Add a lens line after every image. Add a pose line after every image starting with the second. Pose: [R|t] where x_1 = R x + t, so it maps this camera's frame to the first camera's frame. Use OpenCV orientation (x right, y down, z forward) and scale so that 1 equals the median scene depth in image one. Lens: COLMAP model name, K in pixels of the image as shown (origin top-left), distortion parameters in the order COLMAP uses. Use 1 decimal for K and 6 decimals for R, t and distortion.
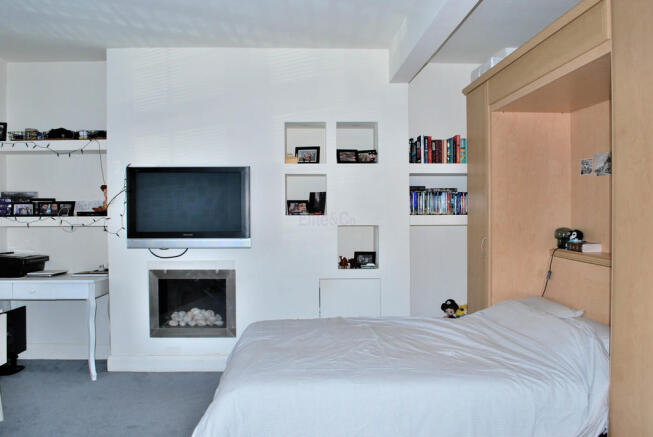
lens RADIAL K [[593.7, 0, 326.5], [0, 593.7, 218.5], [0, 0, 1]] dist [-0.001365, -0.005425]
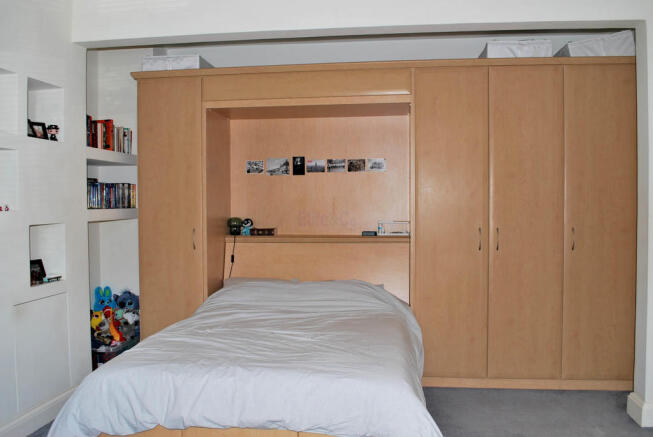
lens RADIAL K [[593.7, 0, 326.5], [0, 593.7, 218.5], [0, 0, 1]] dist [-0.001365, -0.005425]
pose [[0.163370, -0.030123, 0.986105, -0.642095], [0.017539, 0.999464, 0.027625, -0.009859], [-0.986409, 0.012782, 0.163811, 0.549864]]
